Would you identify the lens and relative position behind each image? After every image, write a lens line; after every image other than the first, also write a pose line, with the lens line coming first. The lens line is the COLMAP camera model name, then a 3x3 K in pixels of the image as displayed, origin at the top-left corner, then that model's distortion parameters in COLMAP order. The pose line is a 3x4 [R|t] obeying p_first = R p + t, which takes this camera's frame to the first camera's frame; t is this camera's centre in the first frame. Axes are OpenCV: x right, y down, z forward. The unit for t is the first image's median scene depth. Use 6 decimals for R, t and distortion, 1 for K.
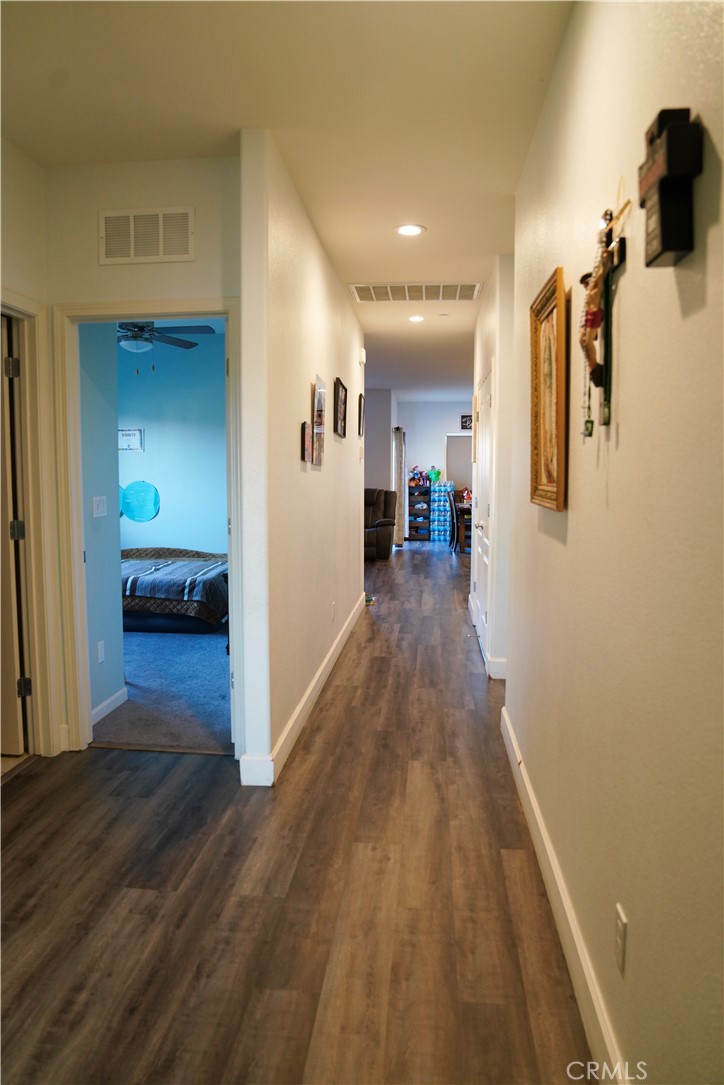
lens RADIAL K [[733.4, 0, 359.5], [0, 733.4, 542.7], [0, 0, 1]] dist [-0.112976, 0.075267]
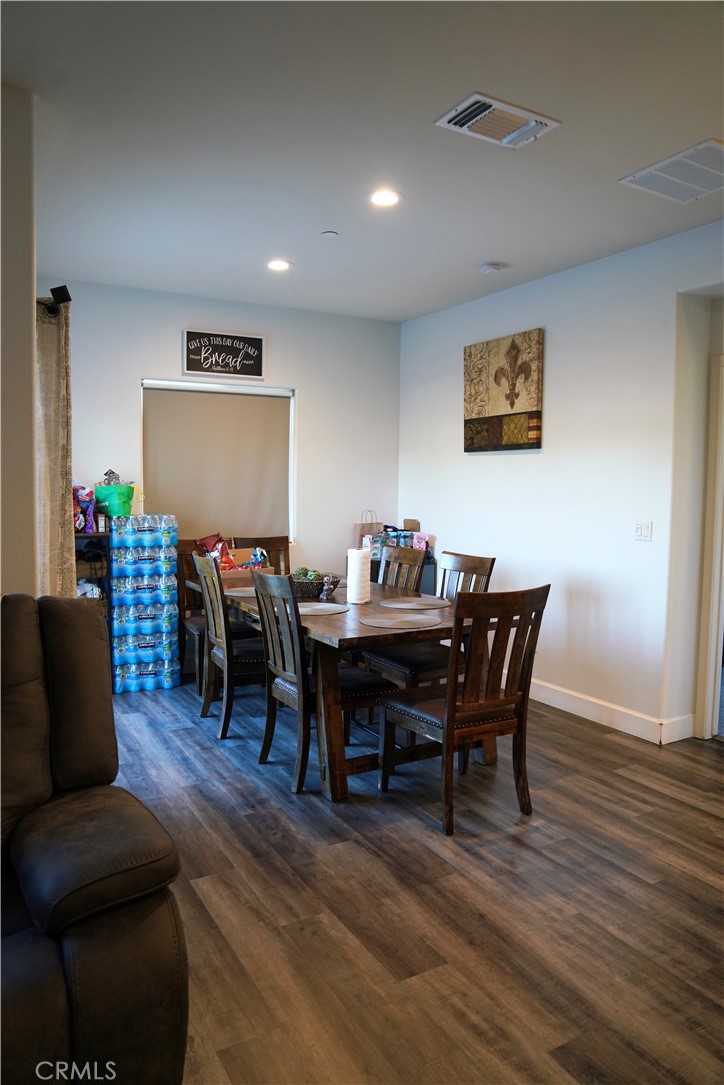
lens RADIAL K [[733.4, 0, 359.5], [0, 733.4, 542.7], [0, 0, 1]] dist [-0.112976, 0.075267]
pose [[0.818912, -0.034020, 0.572910, 0.001915], [0.042600, 0.999091, -0.001564, -0.066999], [-0.572336, 0.025687, 0.819617, 0.667222]]
